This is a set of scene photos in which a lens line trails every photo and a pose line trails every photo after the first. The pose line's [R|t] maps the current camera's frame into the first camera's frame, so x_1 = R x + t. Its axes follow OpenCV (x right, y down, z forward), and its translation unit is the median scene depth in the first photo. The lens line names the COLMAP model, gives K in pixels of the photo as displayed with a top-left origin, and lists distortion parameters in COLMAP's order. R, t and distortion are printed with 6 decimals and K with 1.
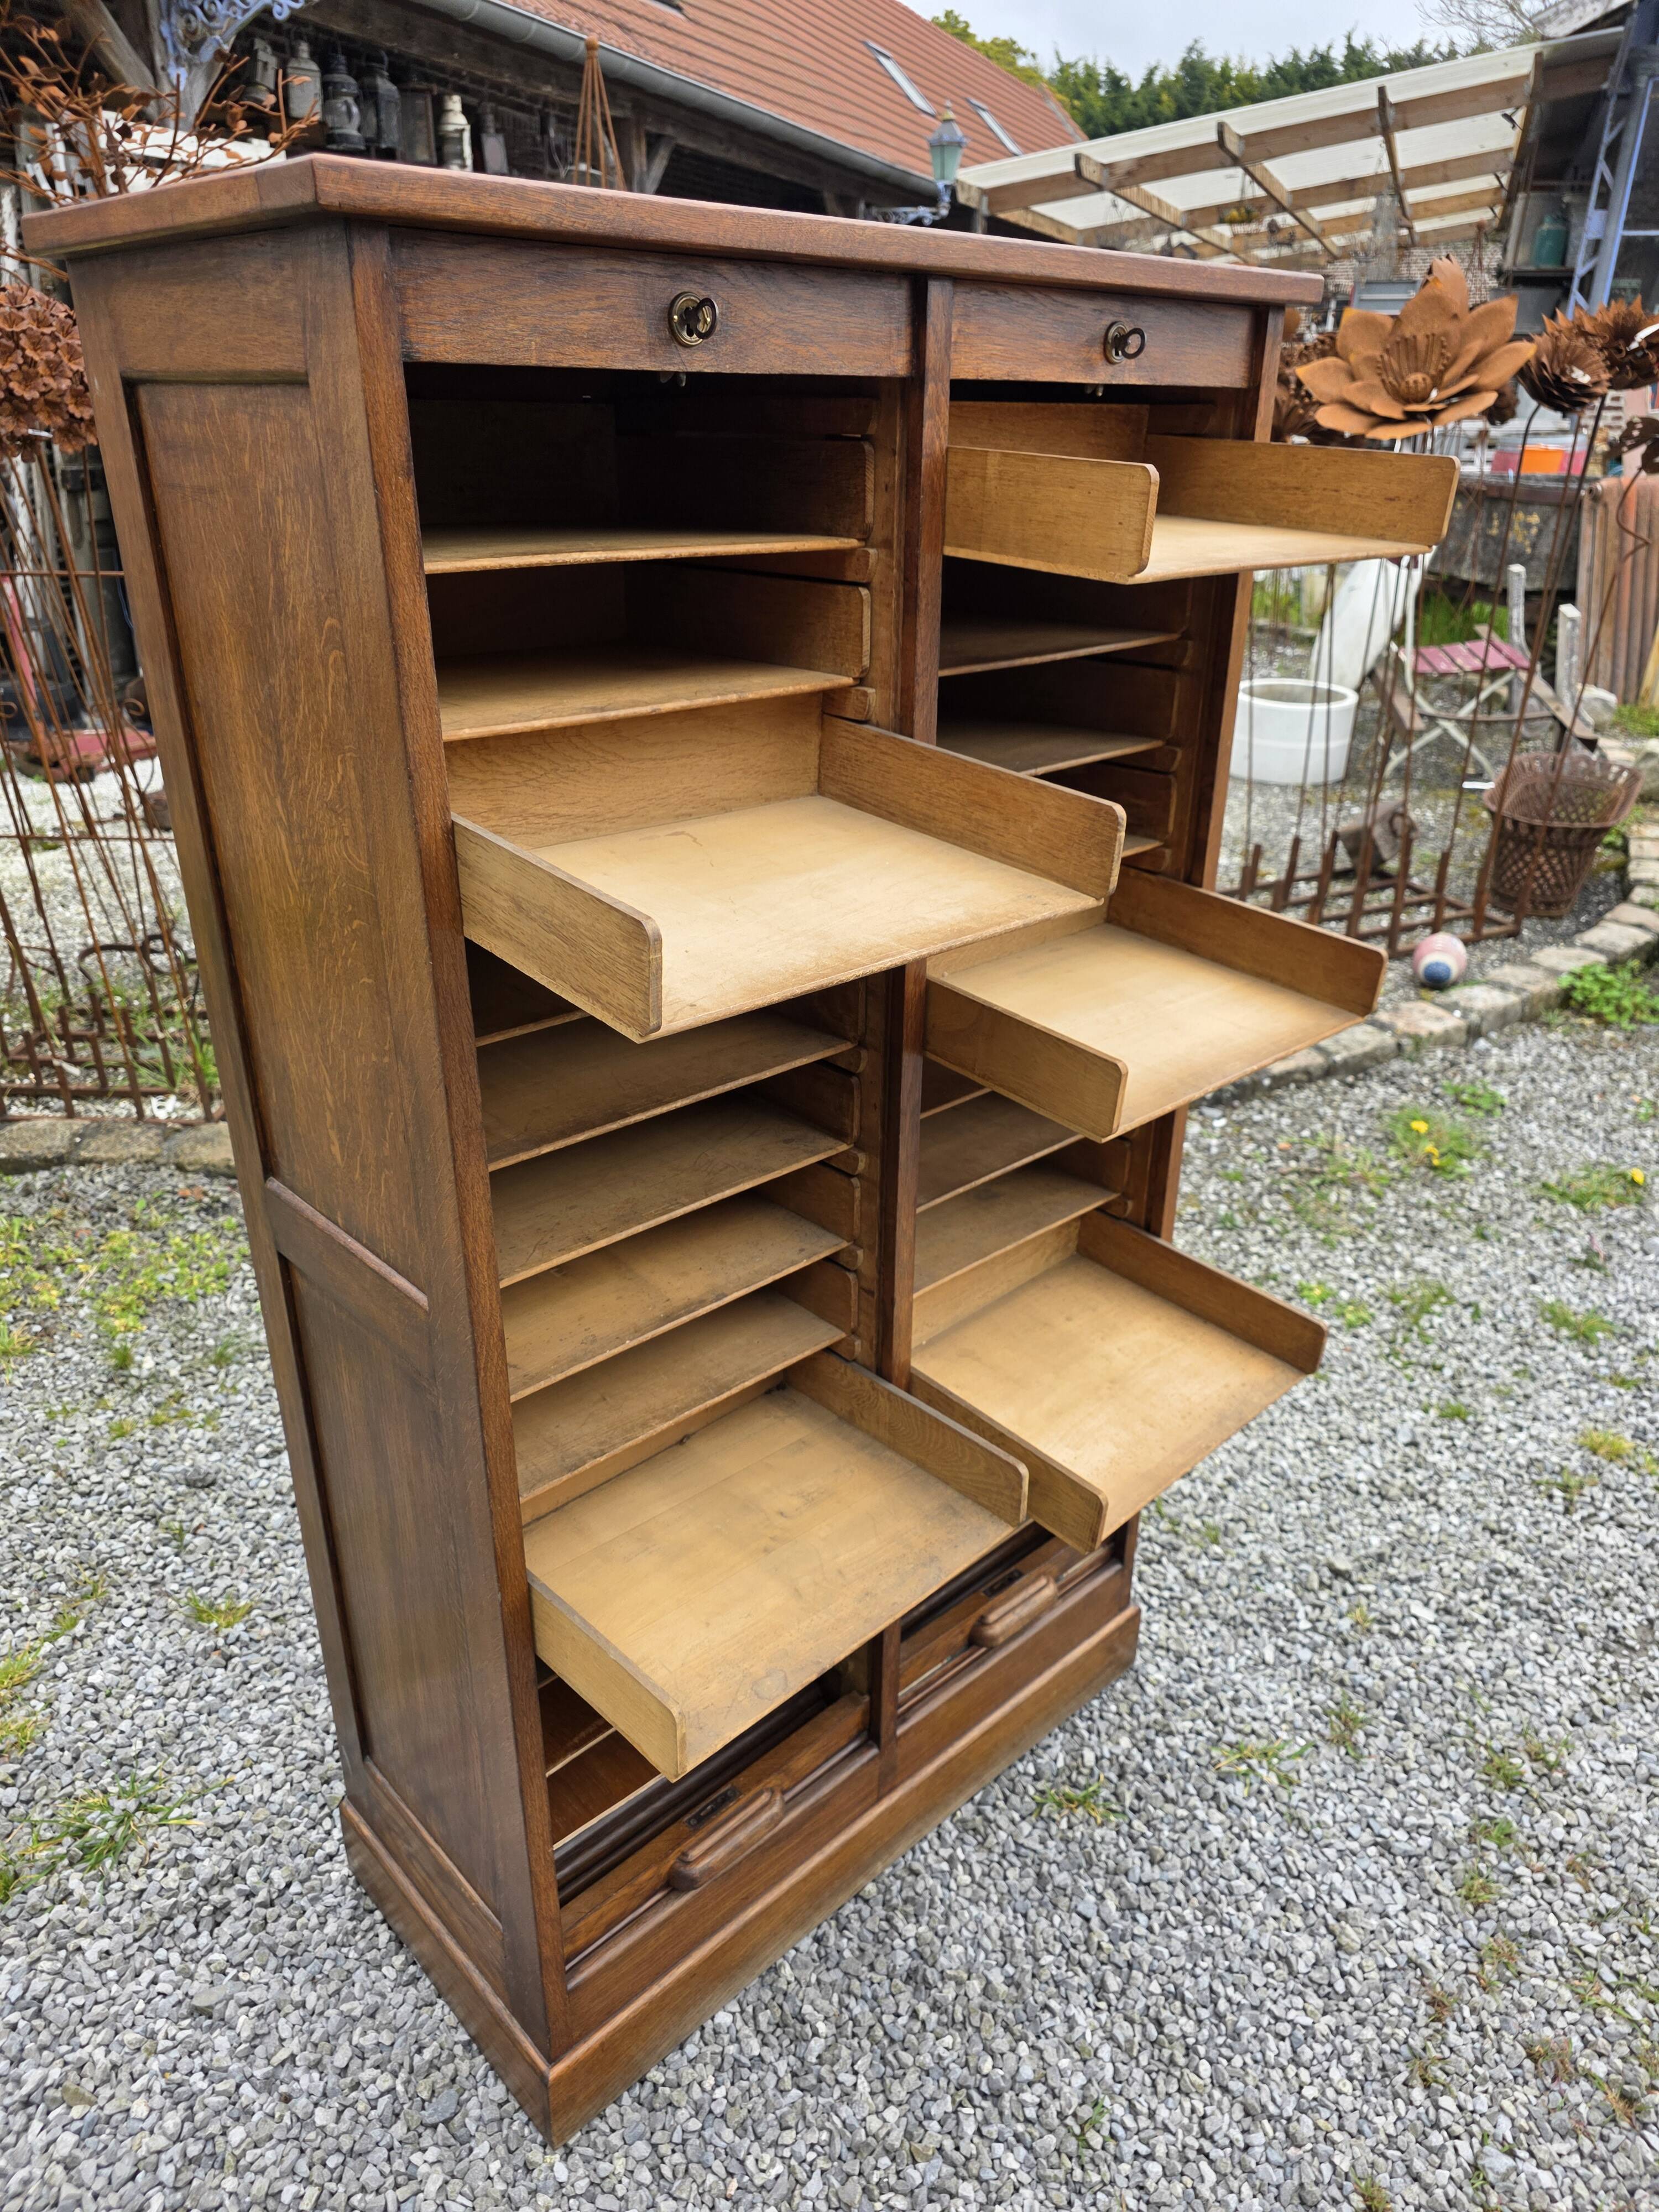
lens RADIAL K [[1500.3, 0, 848.5], [0, 1500.3, 1133.1], [0, 0, 1]] dist [0.029047, -0.019821]
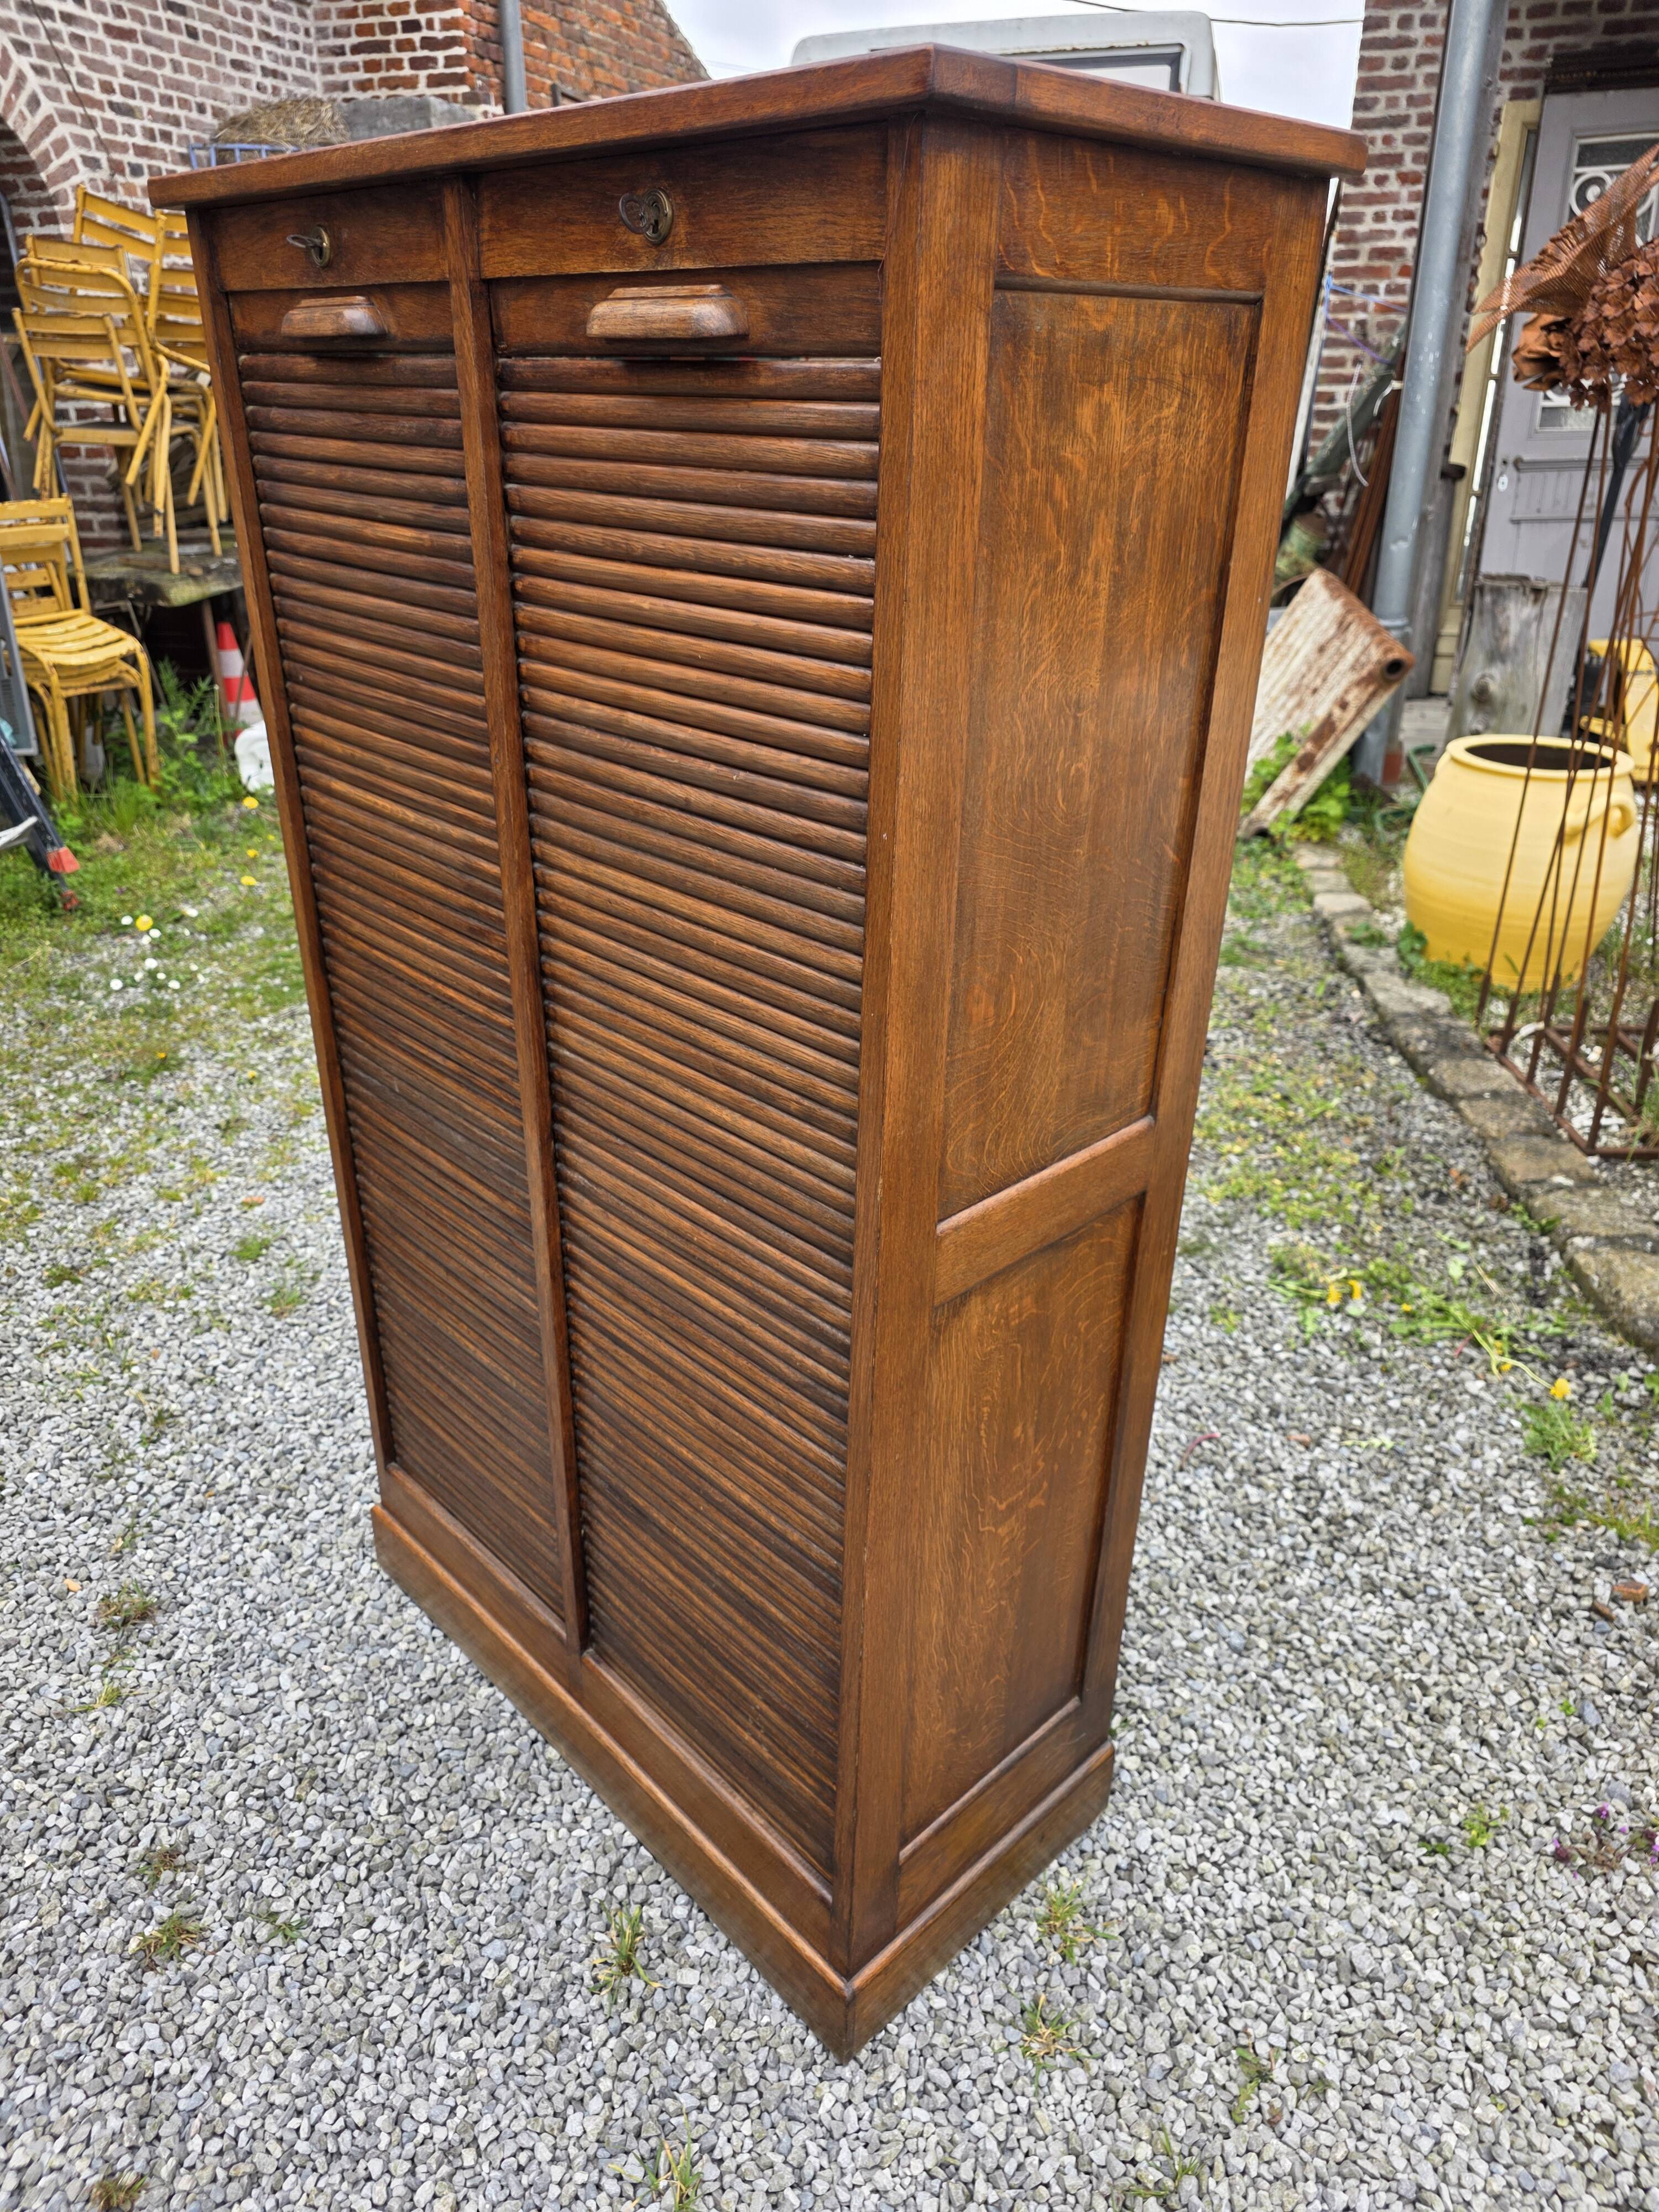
lens RADIAL K [[1500.3, 0, 795.1], [0, 1500.3, 1103.0], [0, 0, 1]] dist [0.029047, -0.019821]
pose [[-0.010870, 0.430783, -0.902390, 0.775374], [-0.437016, 0.809648, 0.391774, -0.354489], [0.899388, 0.398618, 0.179458, 0.796551]]
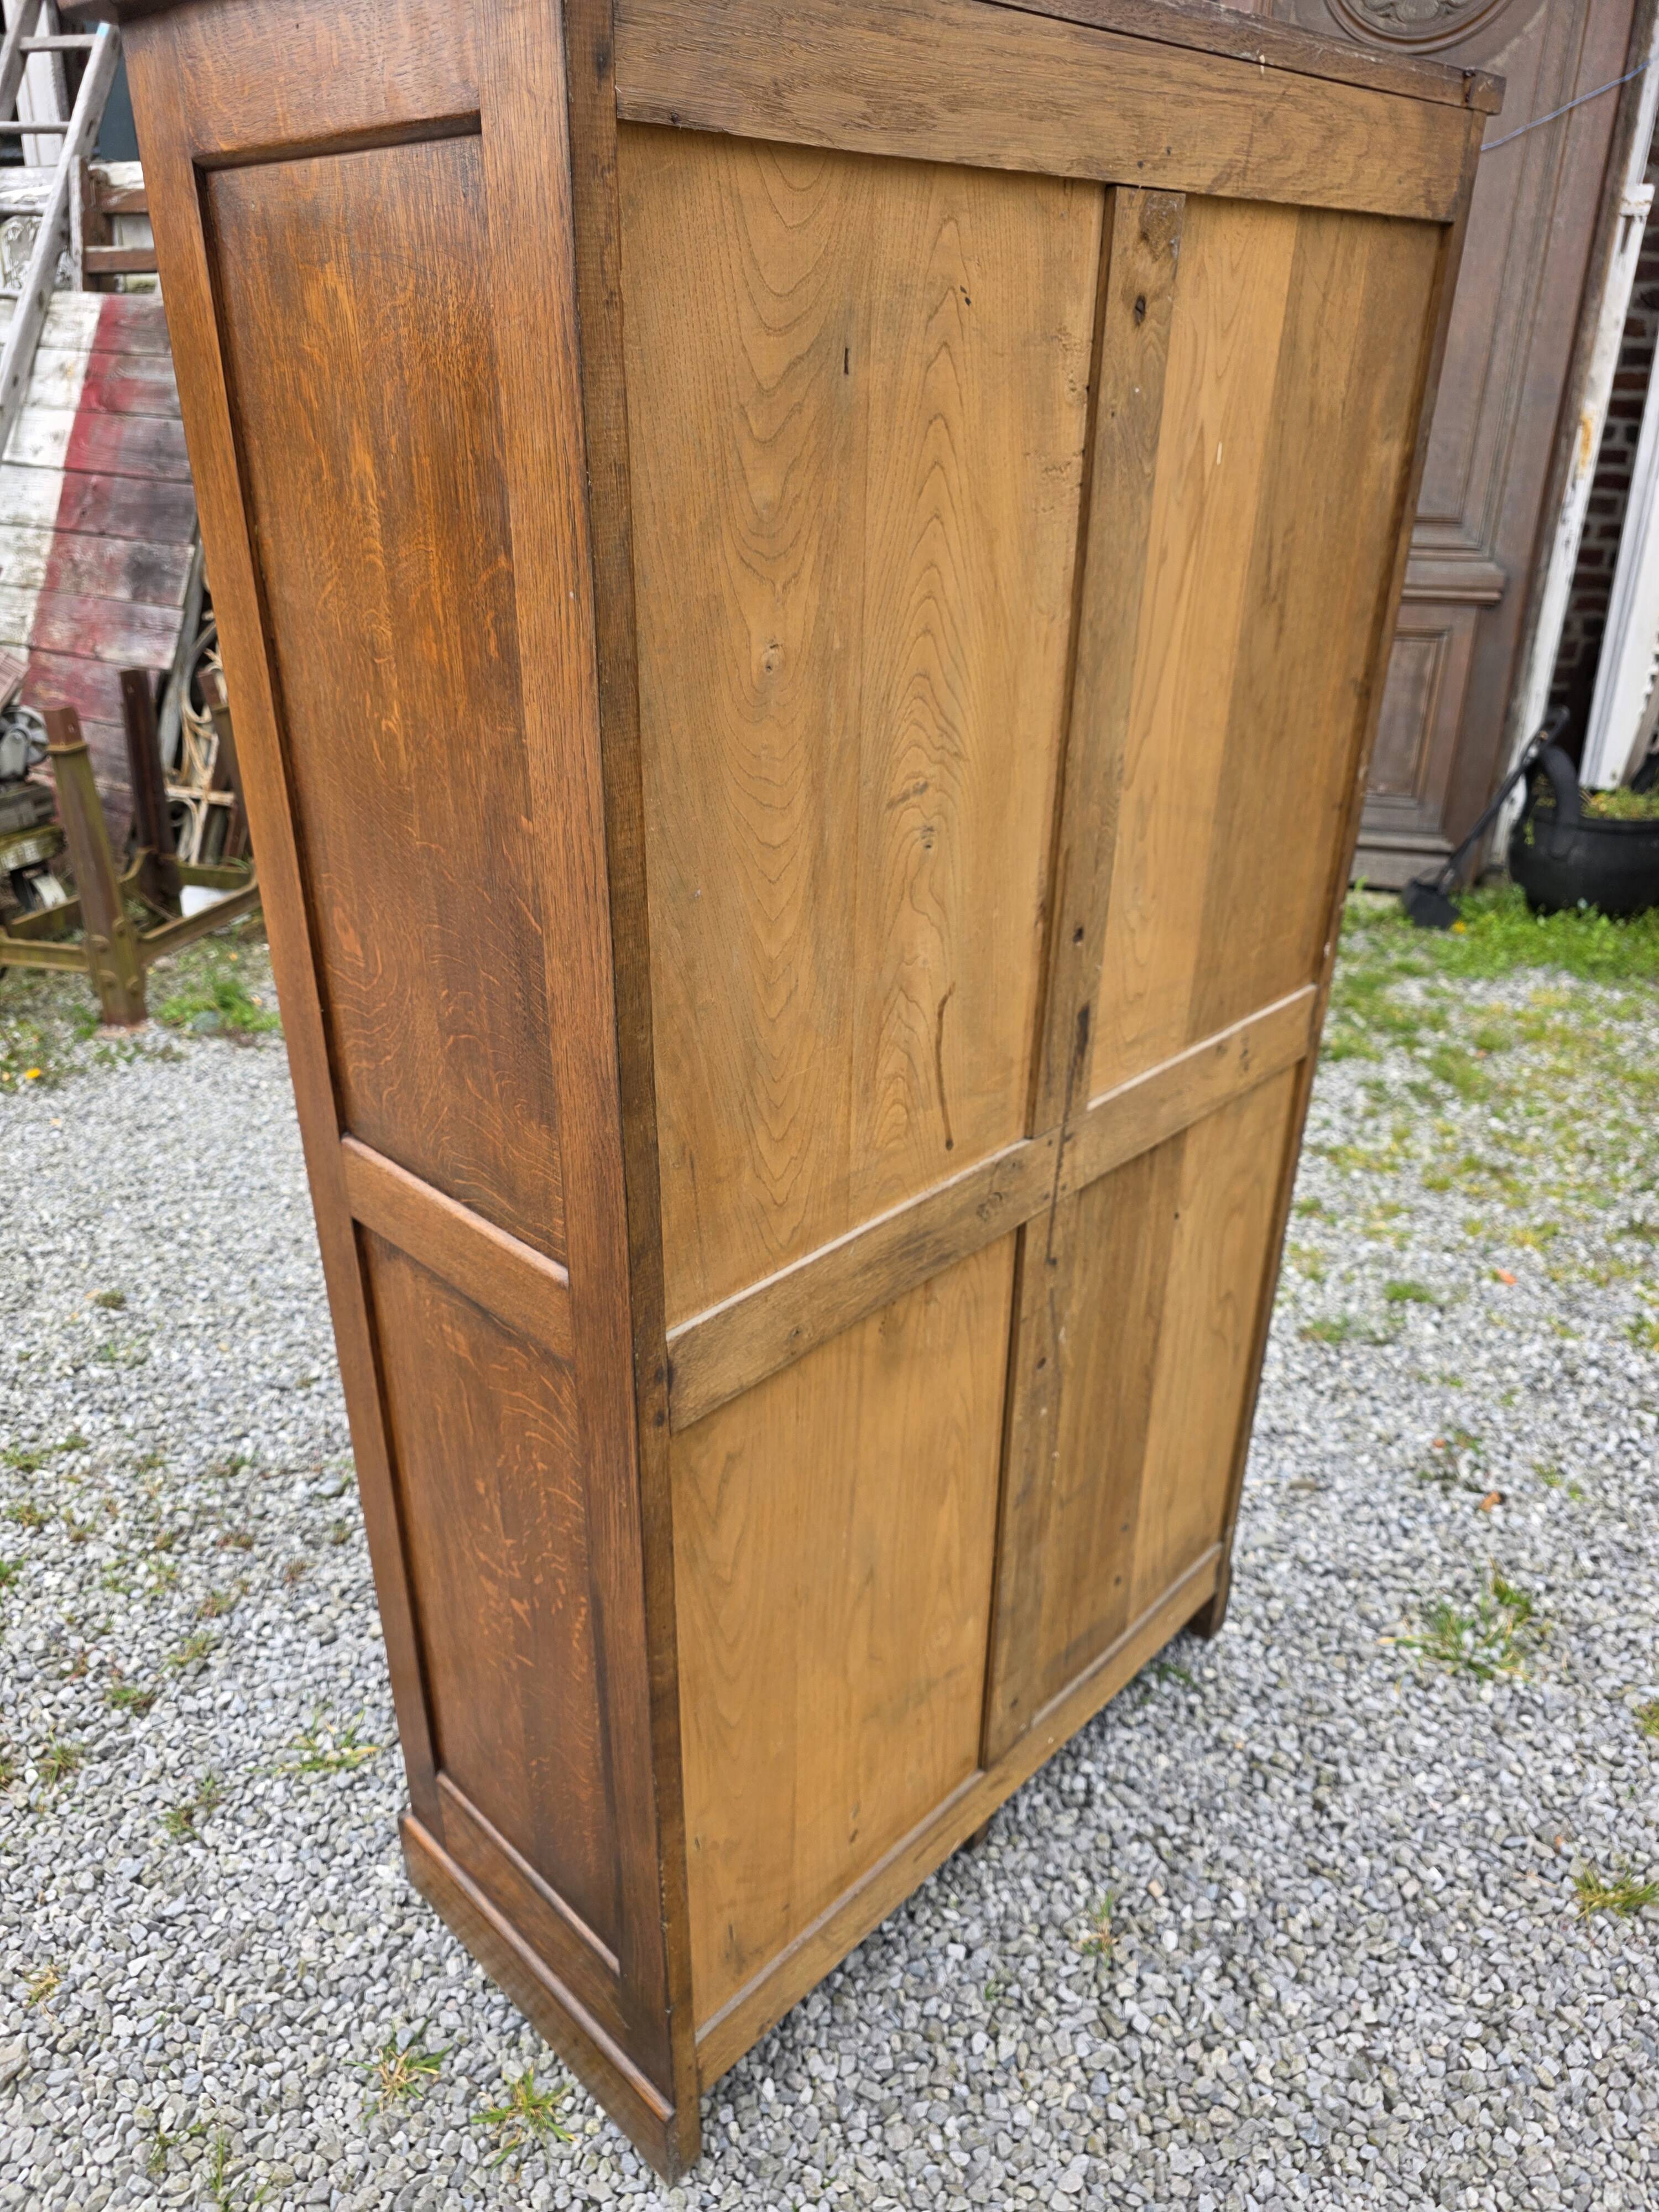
lens RADIAL K [[1500.3, 0, 812.0], [0, 1500.3, 1106.5], [0, 0, 1]] dist [0.029047, -0.019821]
pose [[-0.999179, -0.000676, -0.040512, 0.015829], [-0.032335, 0.615833, 0.787213, -0.619581], [0.024416, 0.787876, -0.615350, 1.403899]]
